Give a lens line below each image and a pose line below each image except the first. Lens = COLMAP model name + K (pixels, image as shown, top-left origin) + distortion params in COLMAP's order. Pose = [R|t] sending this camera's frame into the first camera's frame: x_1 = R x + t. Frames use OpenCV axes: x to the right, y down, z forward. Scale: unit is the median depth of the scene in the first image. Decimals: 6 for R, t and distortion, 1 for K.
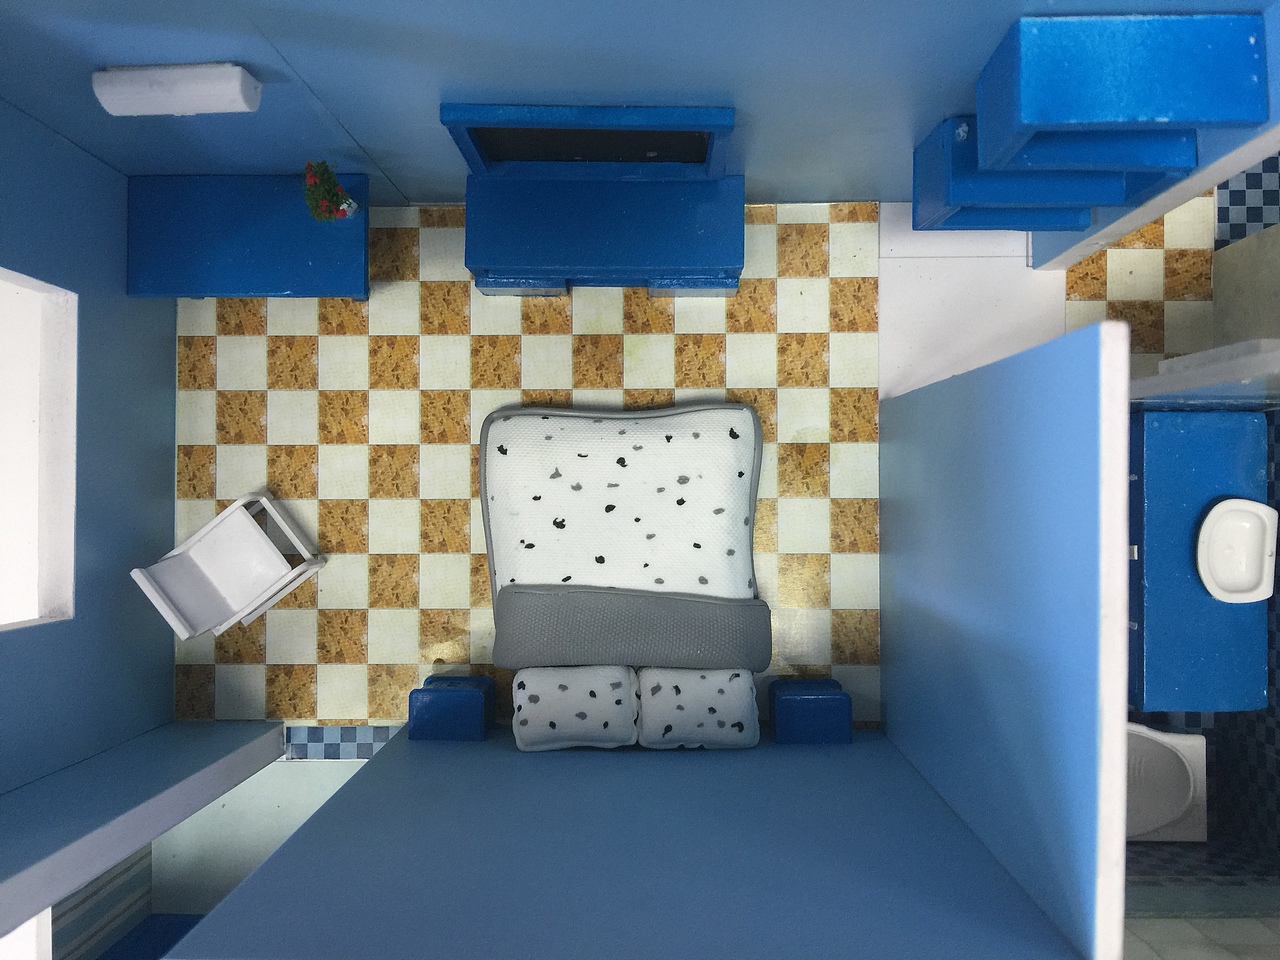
lens RADIAL K [[1113.6, 0, 647.7], [0, 1113.6, 485.0], [0, 0, 1]] dist [0.041728, -0.033578]
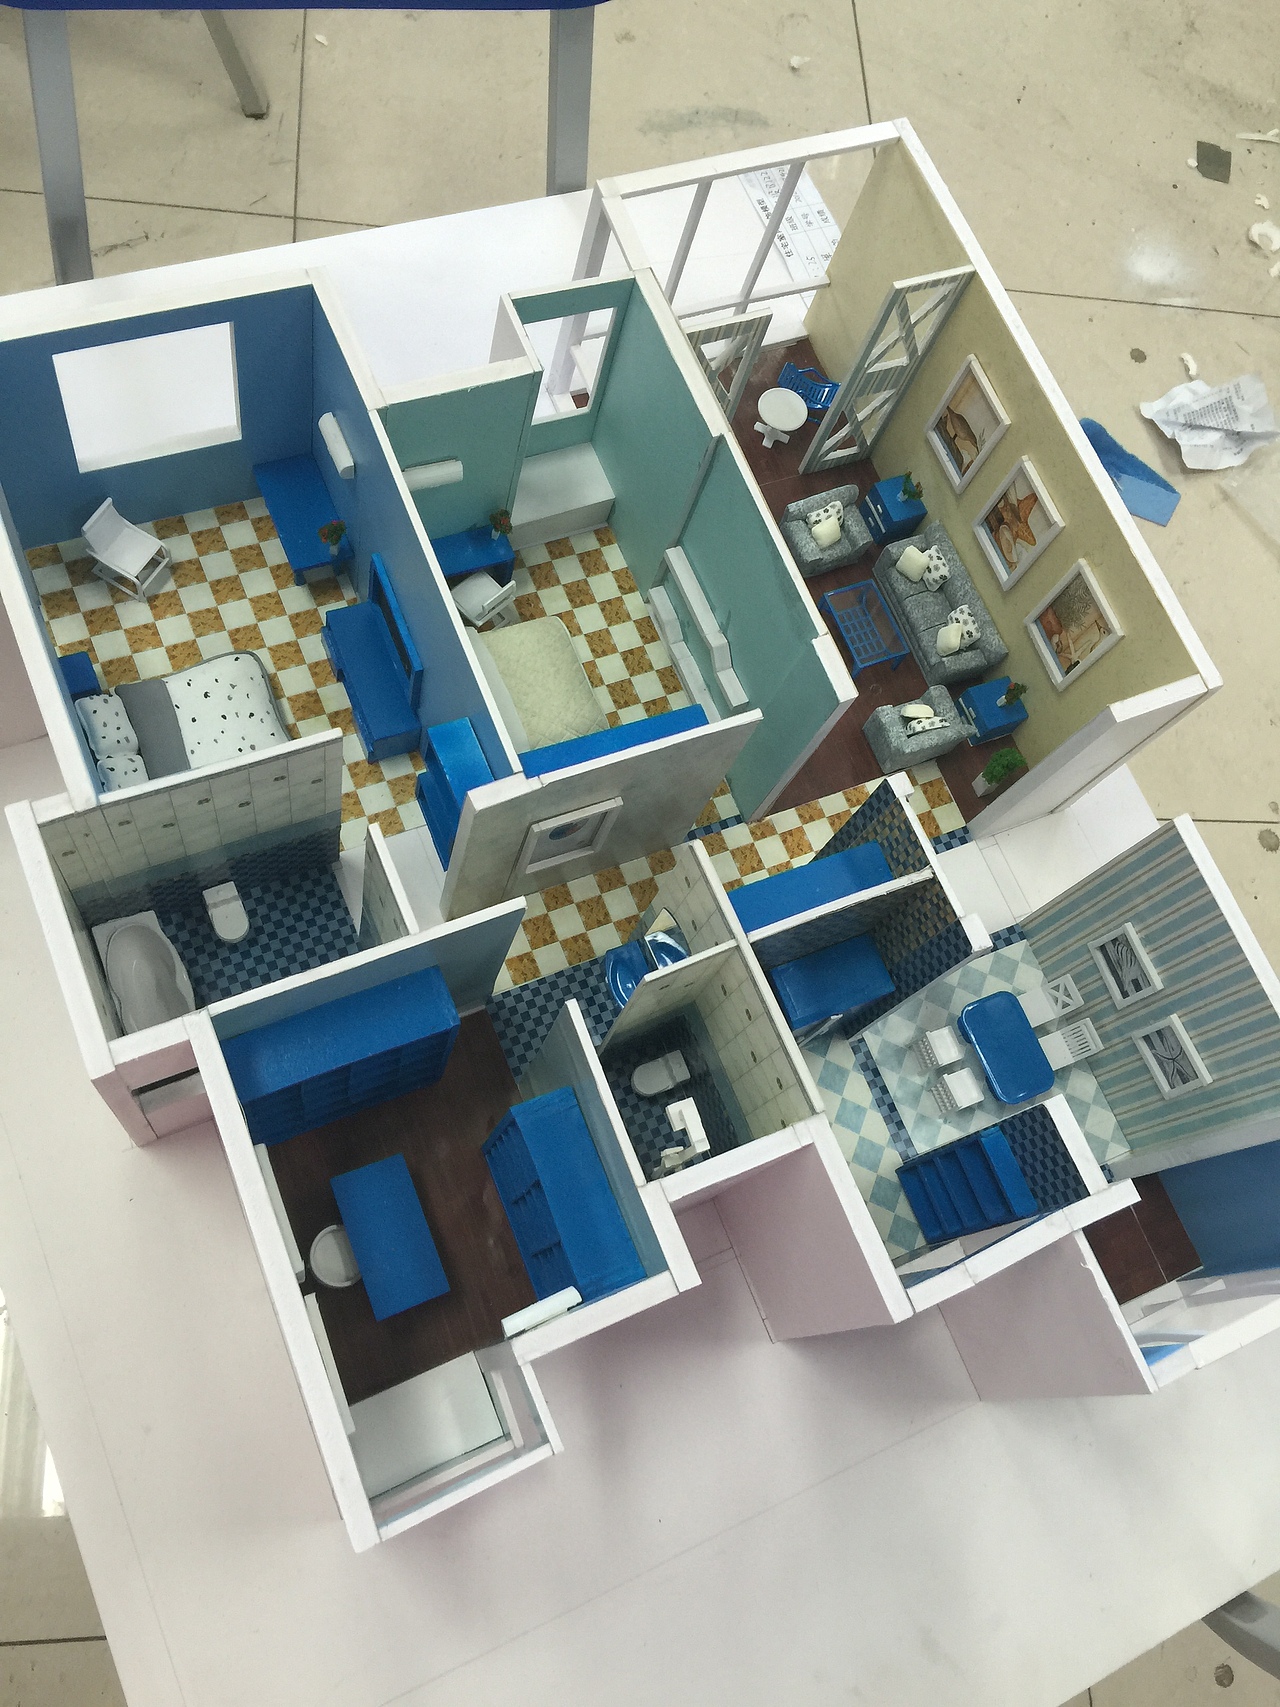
lens RADIAL K [[1485.1, 0, 639.8], [0, 1485.1, 846.7], [0, 0, 1]] dist [0.041728, -0.033578]
pose [[0.380303, 0.897955, -0.221465, 0.870296], [-0.902147, 0.307426, -0.302686, 0.191994], [-0.203714, 0.314907, 0.927003, -1.203680]]
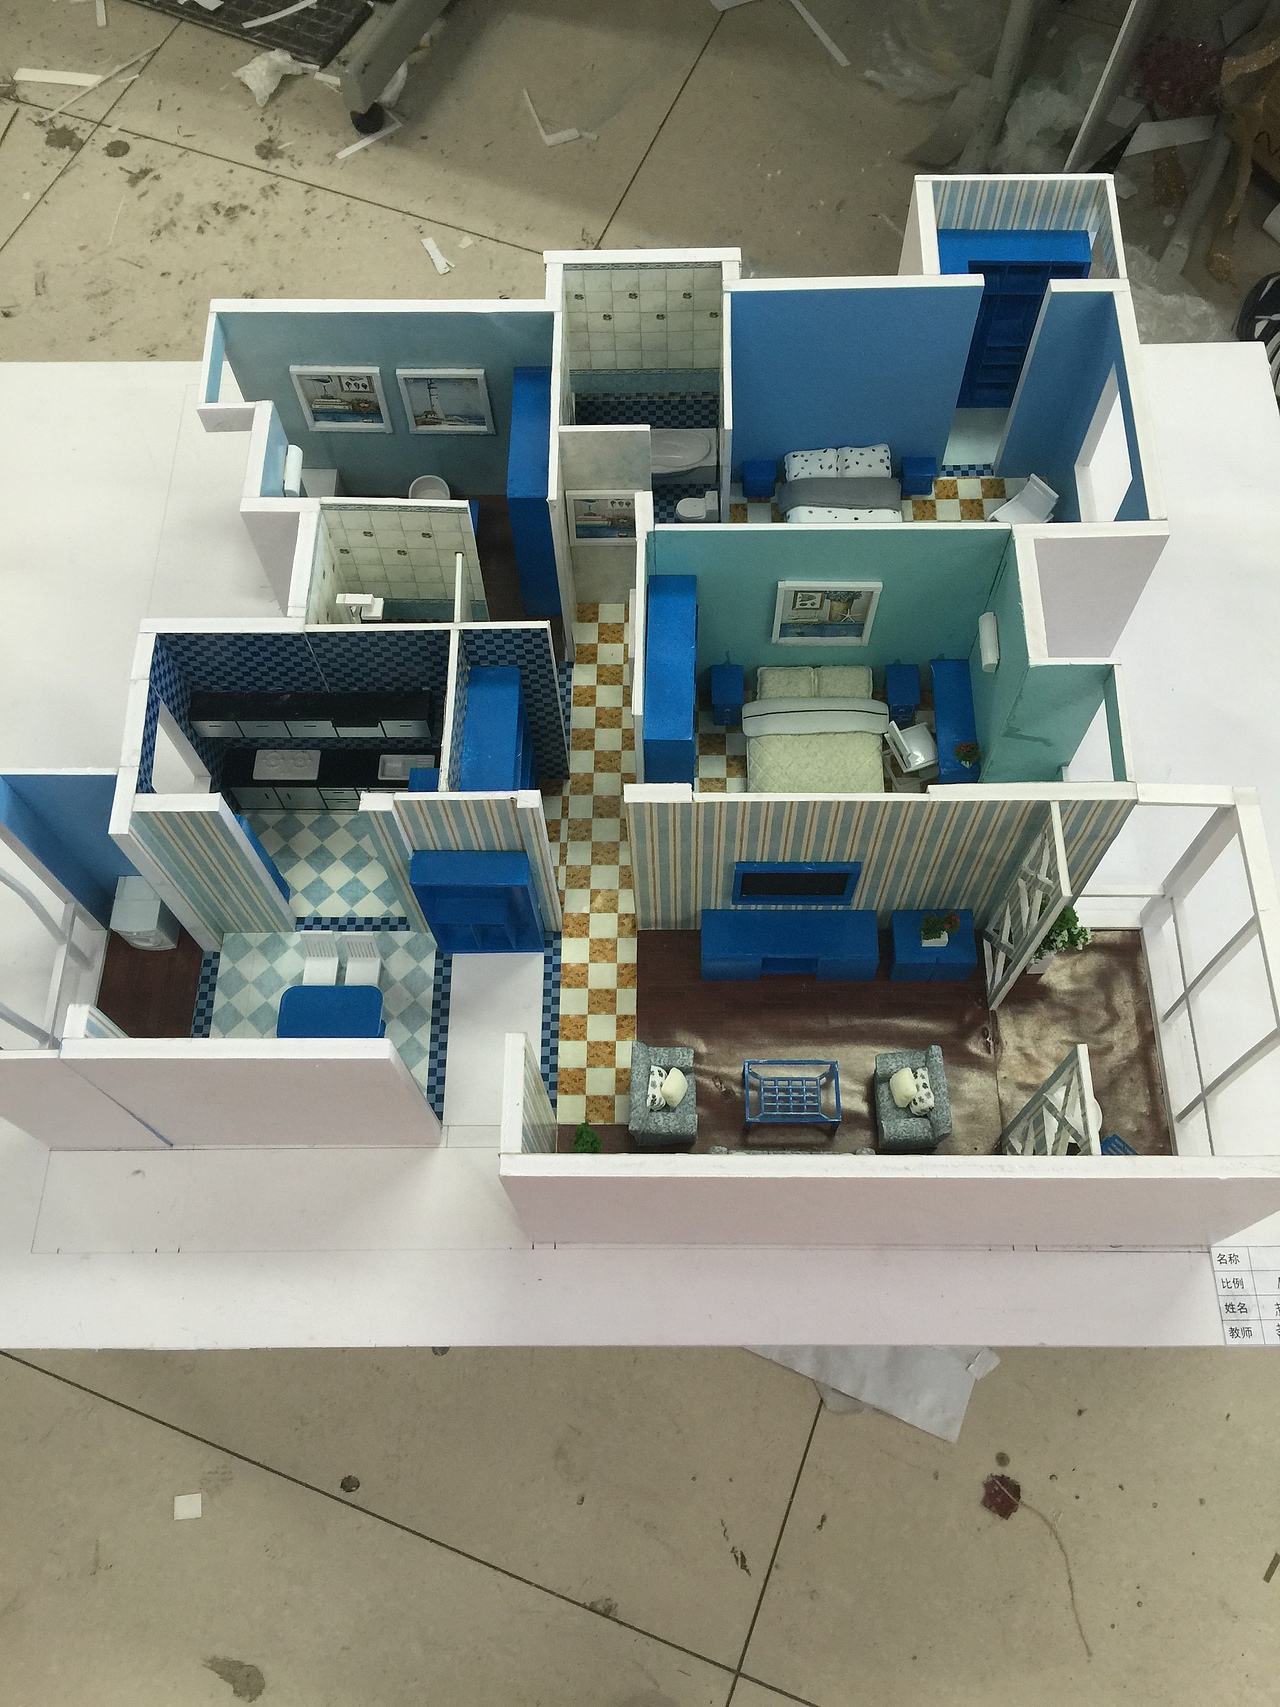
lens RADIAL K [[1485.1, 0, 641.1], [0, 1485.1, 847.8], [0, 0, 1]] dist [0.041728, -0.033578]
pose [[-0.998983, 0.011337, 0.043635, 0.260753], [0.008715, -0.901046, 0.433635, -1.669391], [0.044234, 0.433574, 0.900031, -1.339654]]
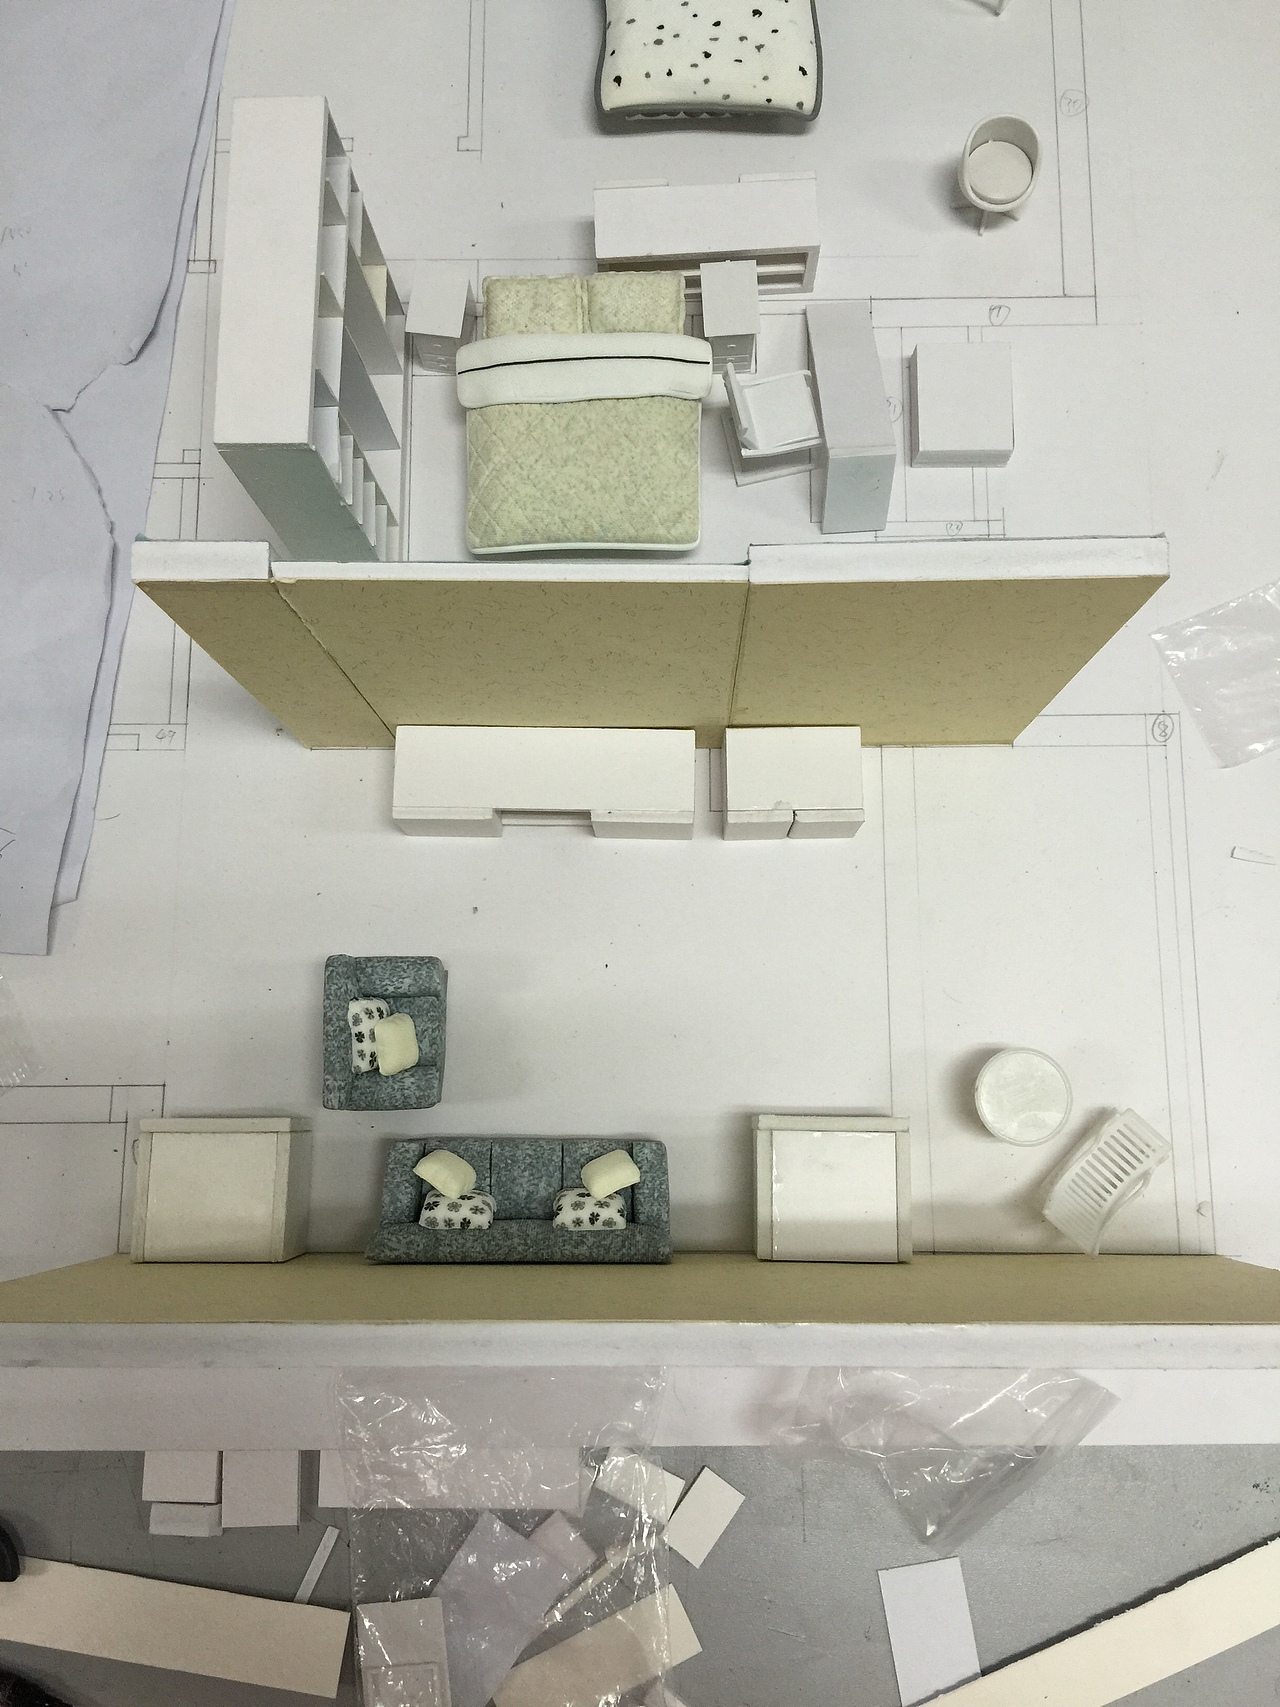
lens RADIAL K [[1485.1, 0, 656.1], [0, 1485.1, 852.0], [0, 0, 1]] dist [0.041728, -0.033578]
pose [[-0.999295, 0.009038, 0.036445, -0.017000], [-0.002386, -0.983920, 0.178593, -1.074202], [0.037474, 0.178380, 0.983248, -0.451638]]
